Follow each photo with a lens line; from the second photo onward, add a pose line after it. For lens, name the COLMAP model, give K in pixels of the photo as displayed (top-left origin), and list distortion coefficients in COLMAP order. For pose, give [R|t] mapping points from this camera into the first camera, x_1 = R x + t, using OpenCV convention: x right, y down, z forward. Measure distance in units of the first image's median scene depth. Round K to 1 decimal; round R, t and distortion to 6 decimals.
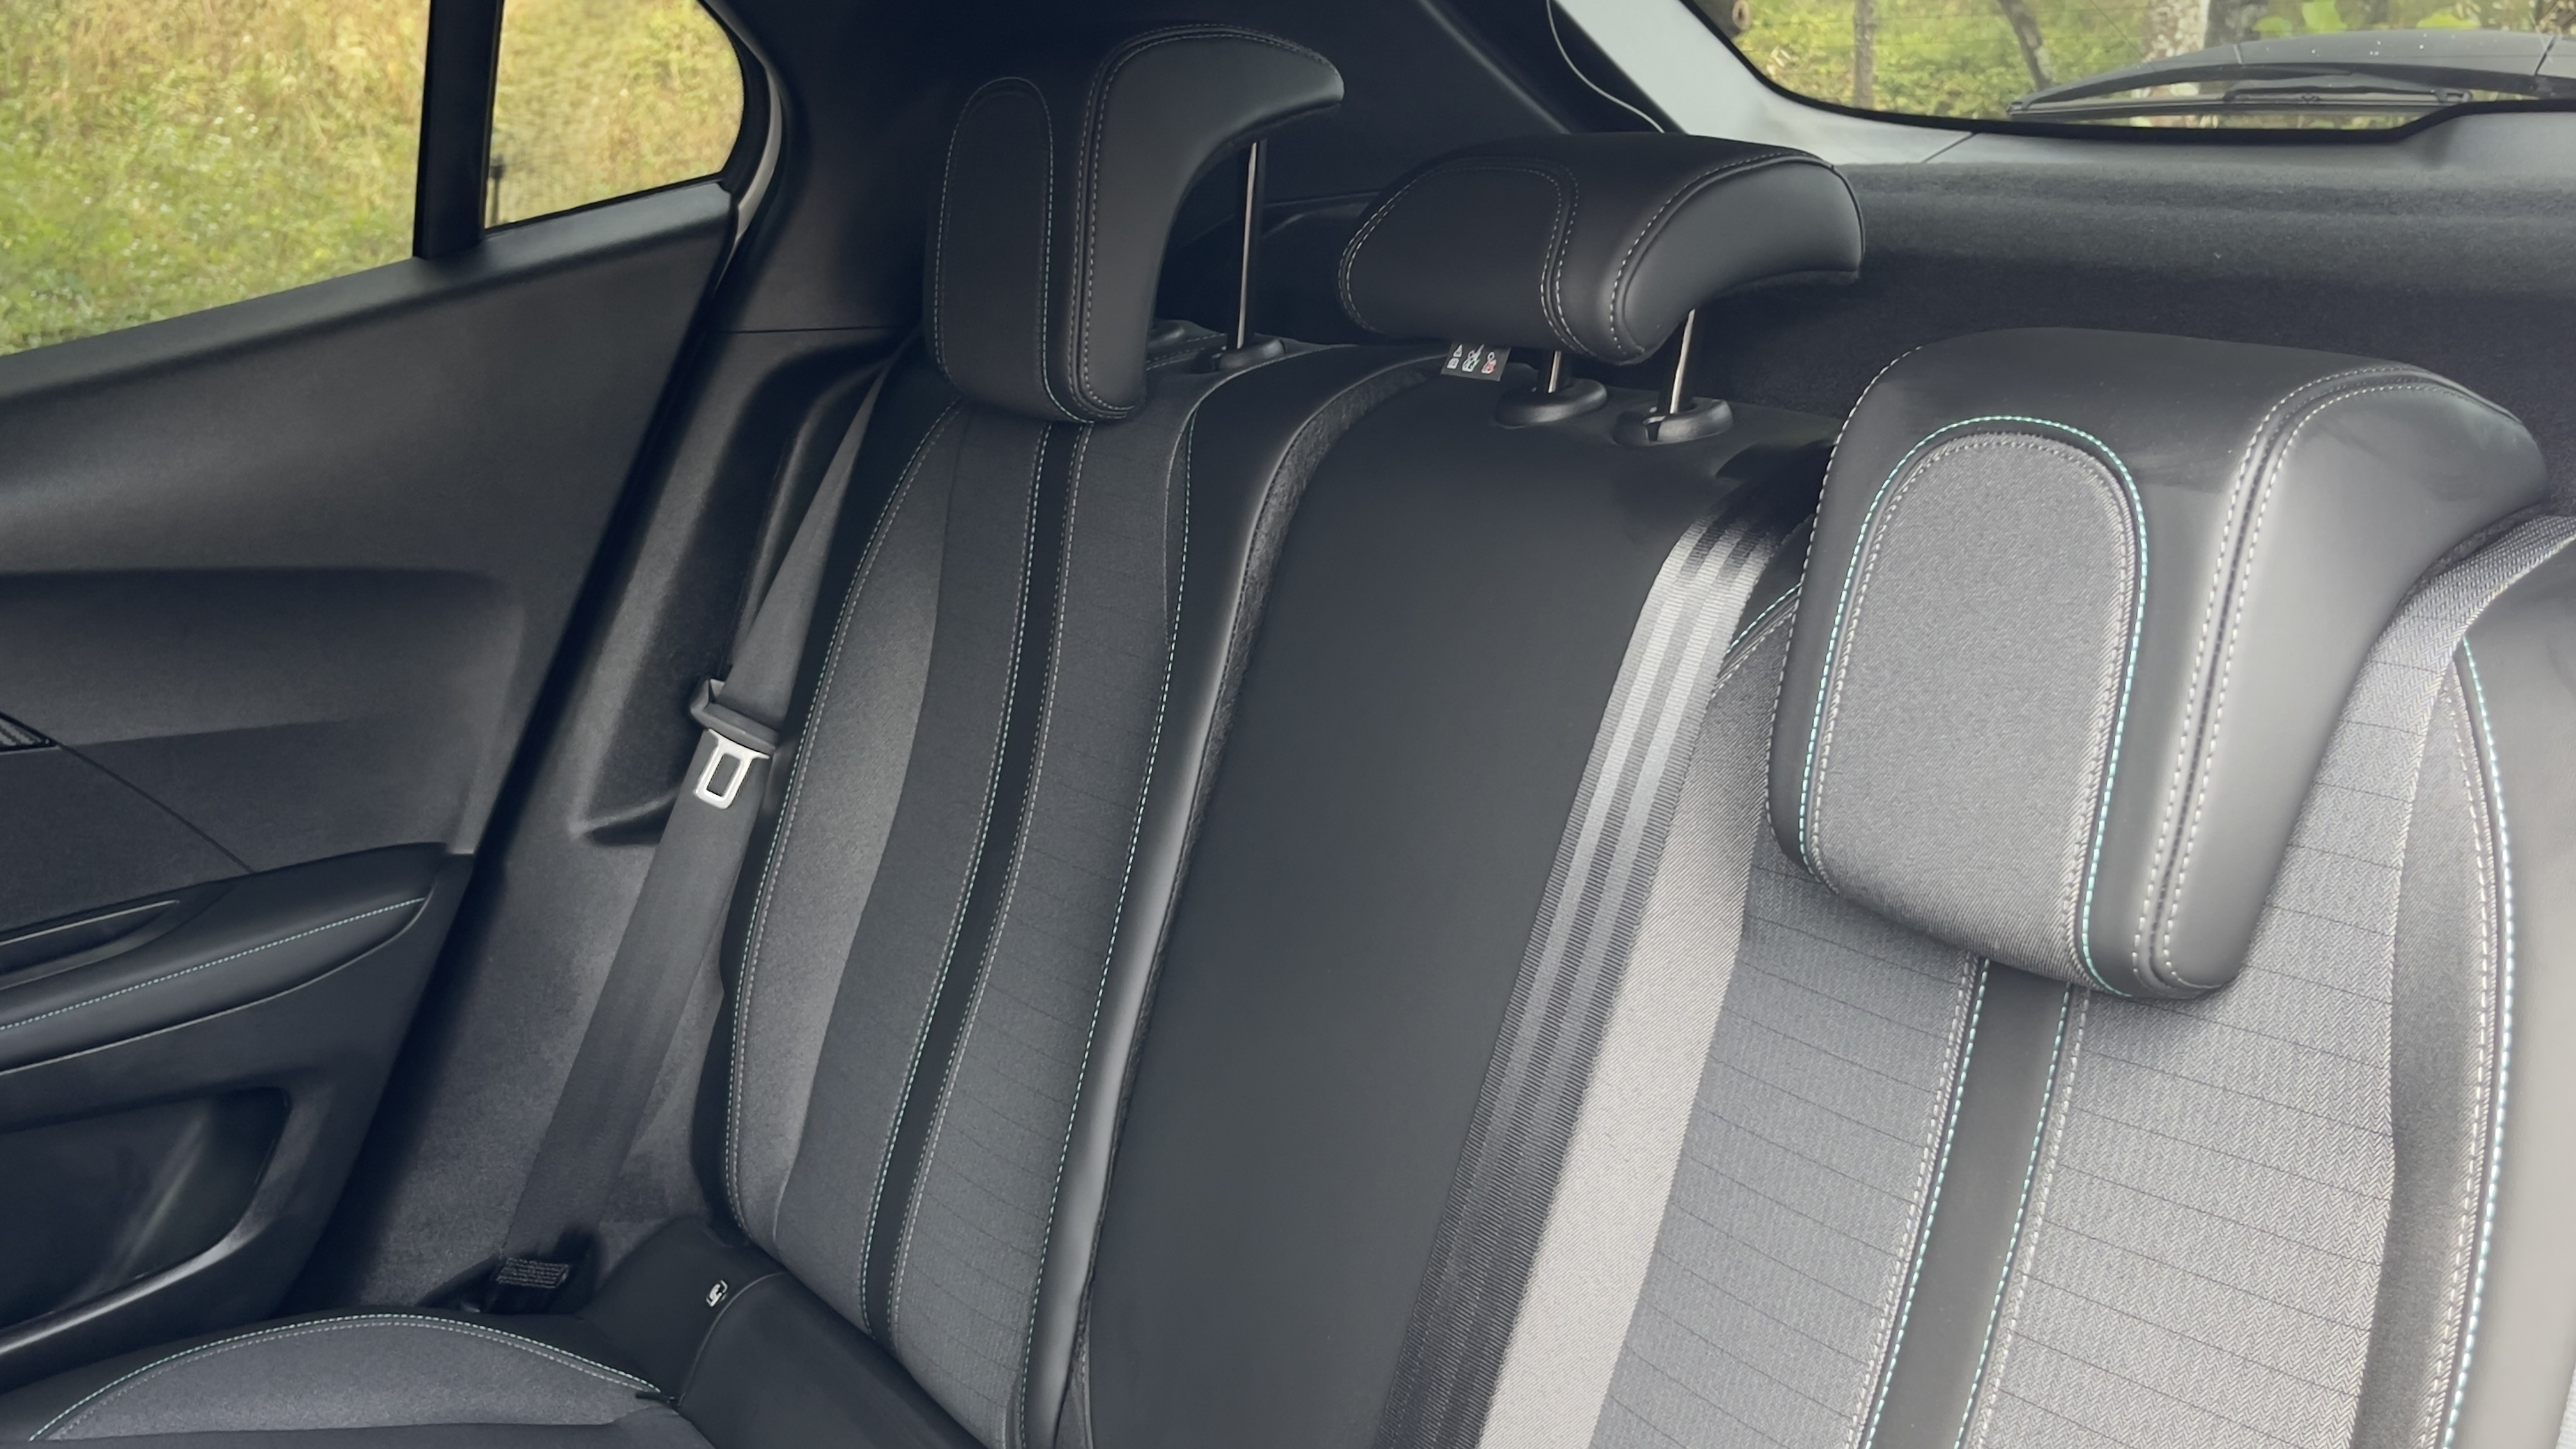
lens RADIAL K [[2706.8, 0, 1279.7], [0, 2706.8, 751.4], [0, 0, 1]] dist [0.044148, 0.000000]
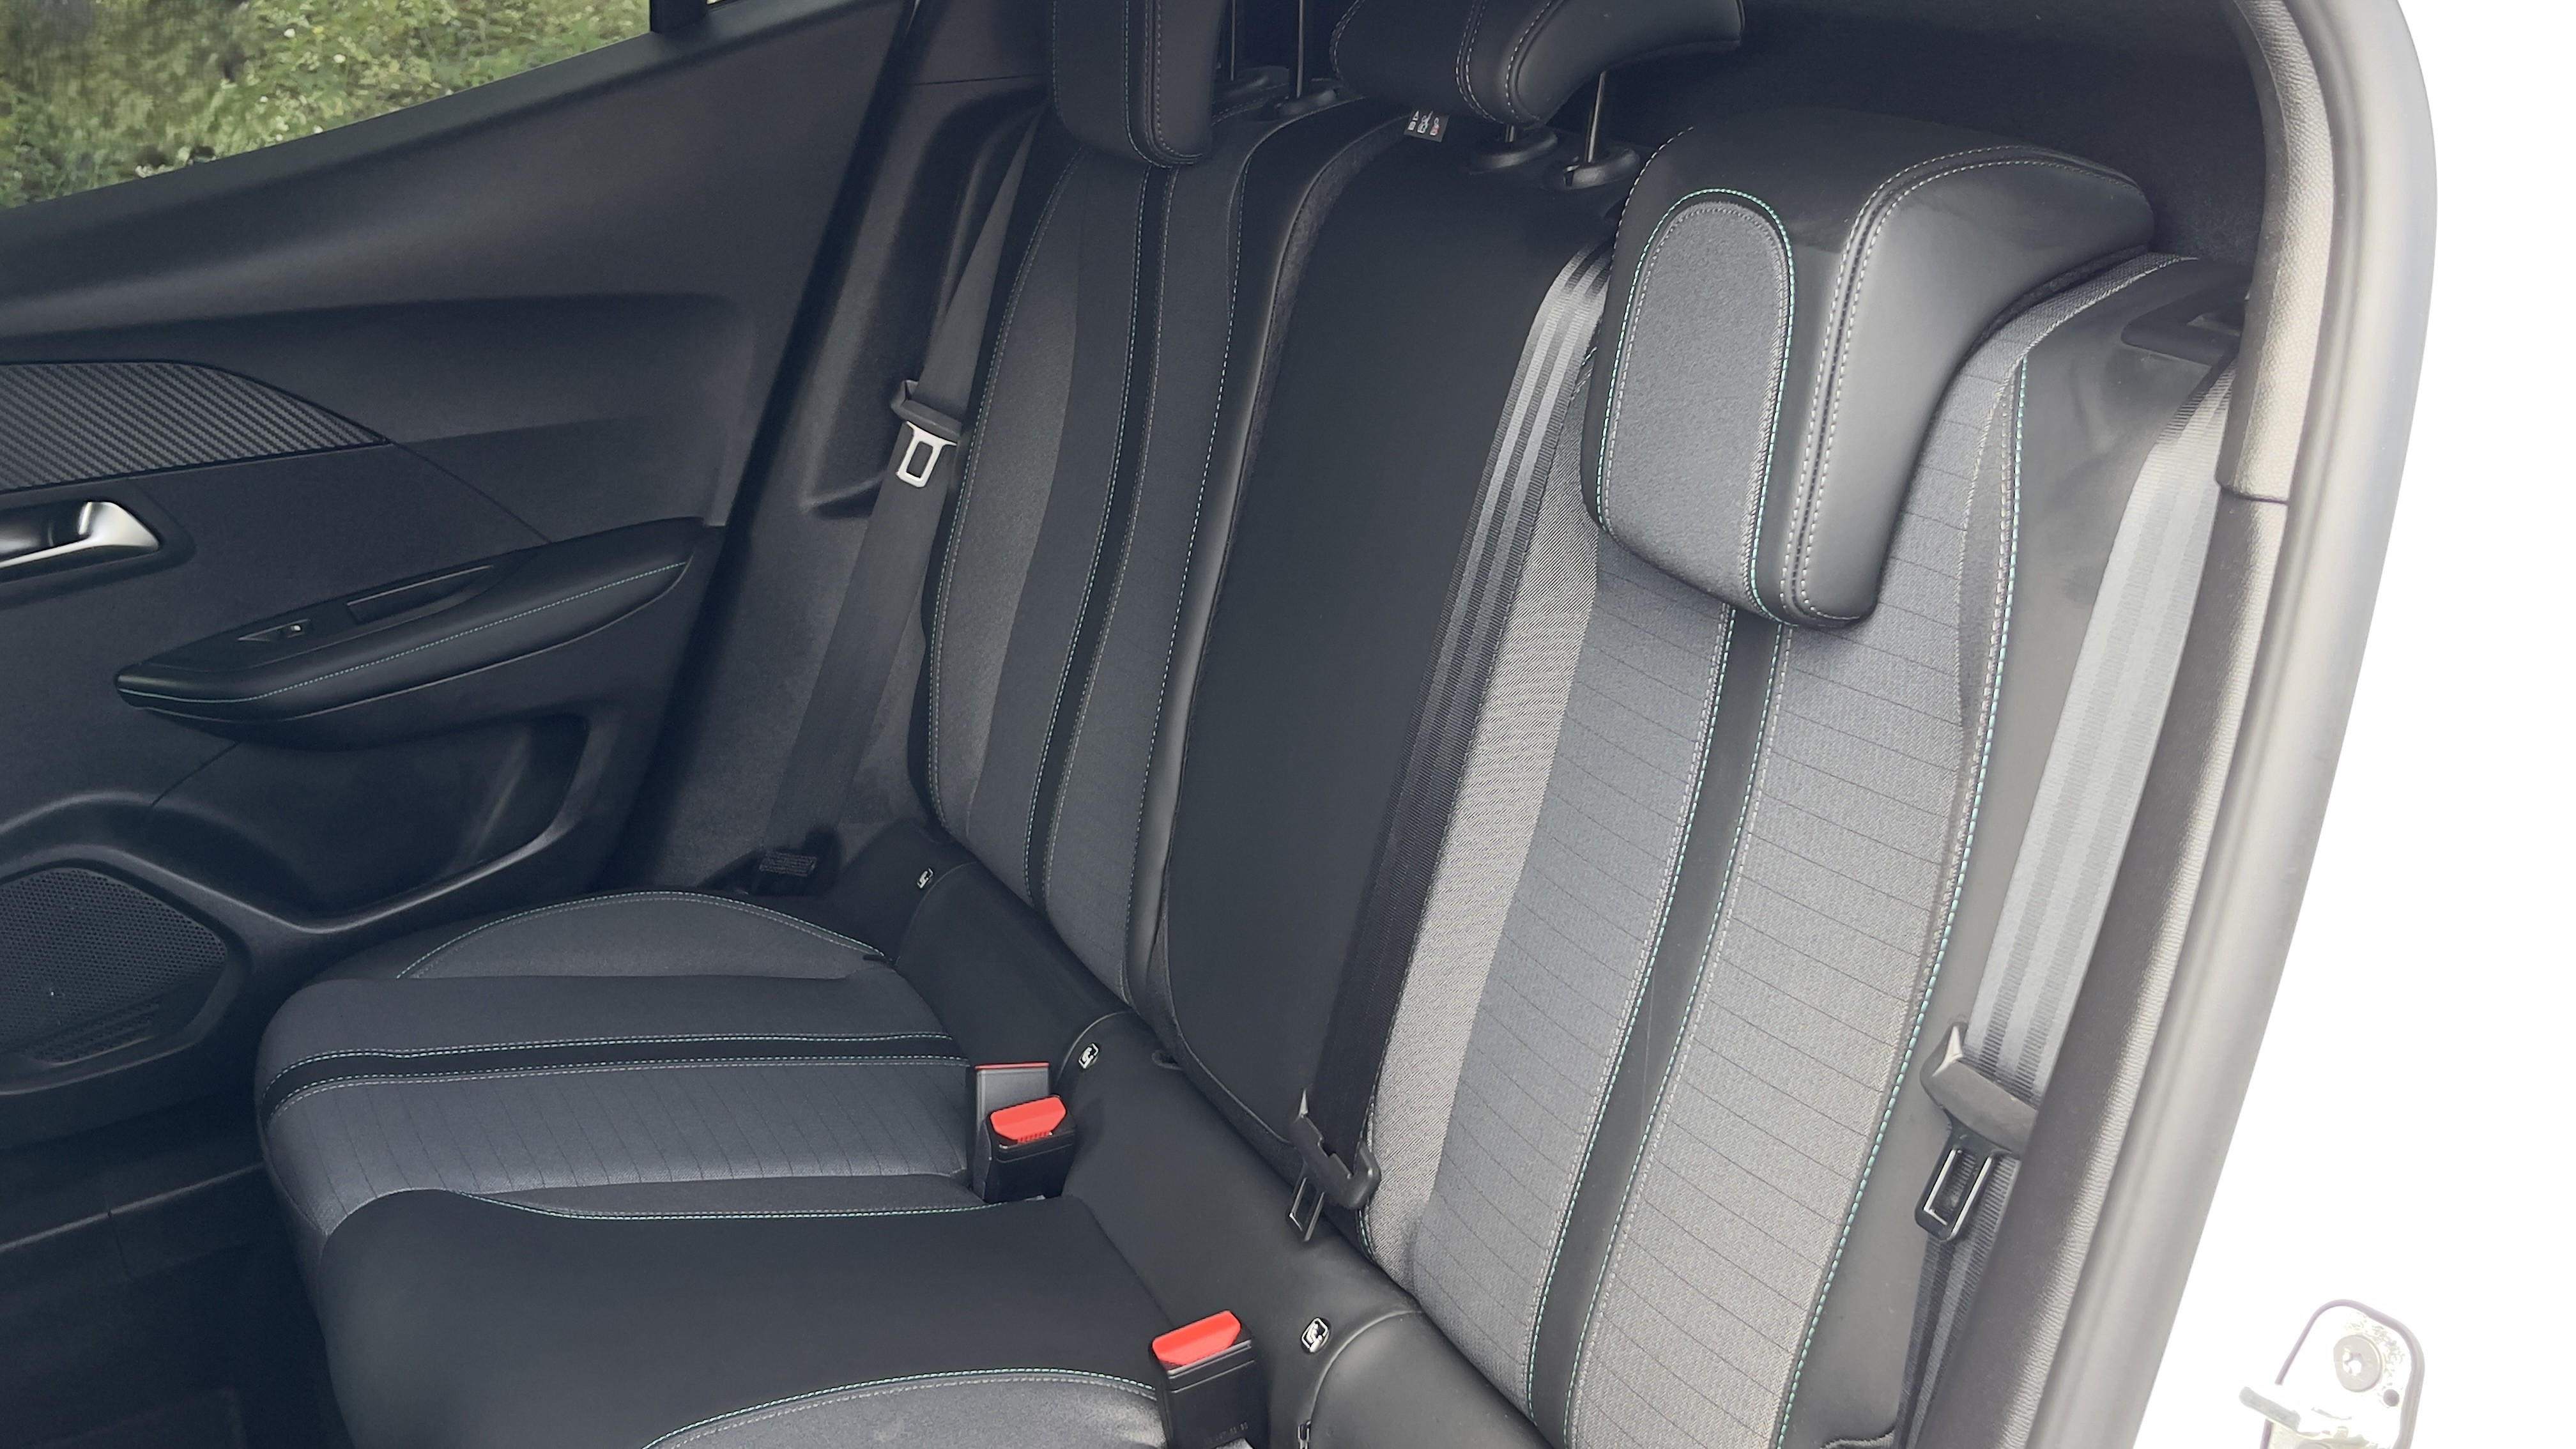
lens RADIAL K [[2706.8, 0, 1335.8], [0, 2706.8, 720.3], [0, 0, 1]] dist [0.044148, 0.000000]
pose [[0.992492, -0.003520, -0.122263, 0.141907], [0.017748, 0.993151, 0.115480, -0.013159], [0.121019, -0.116783, 0.985757, -0.206093]]
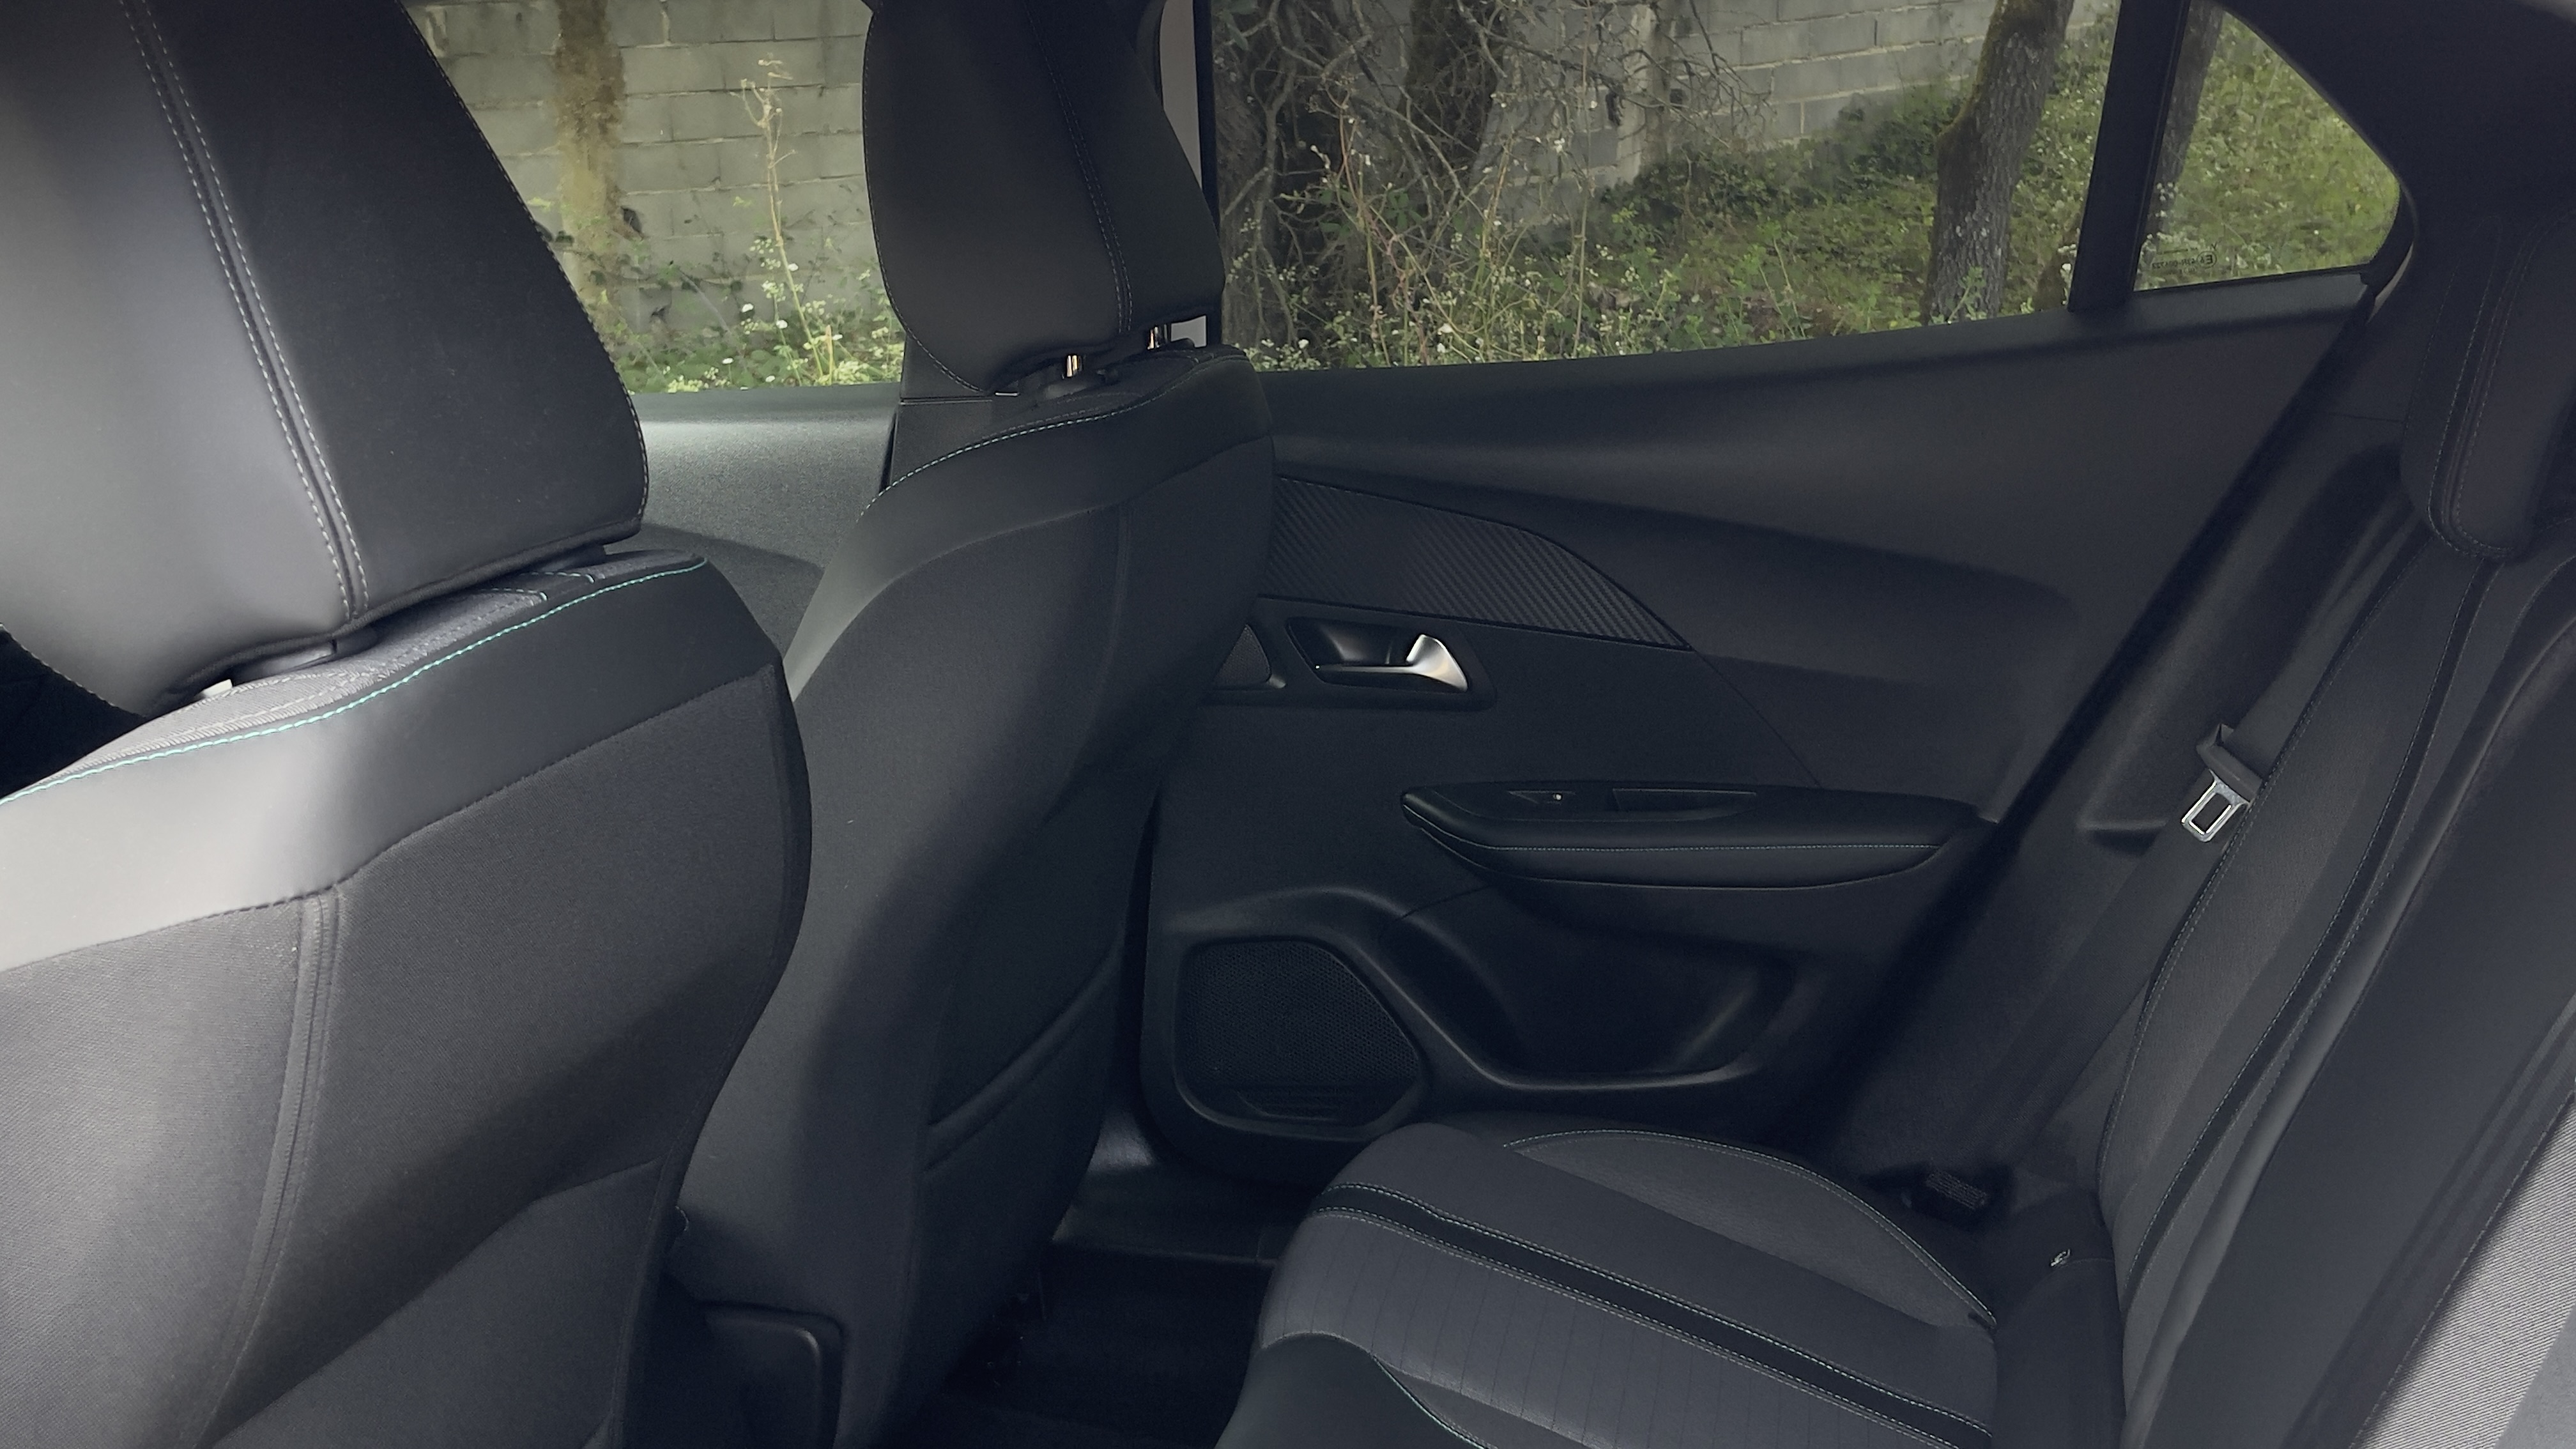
lens RADIAL K [[2706.8, 0, 1285.5], [0, 2706.8, 700.7], [0, 0, 1]] dist [0.044148, 0.000000]
pose [[0.679390, 0.229781, -0.696871, 0.325038], [-0.233205, 0.968080, 0.091852, -0.053532], [0.695733, 0.100110, 0.711290, -0.038916]]
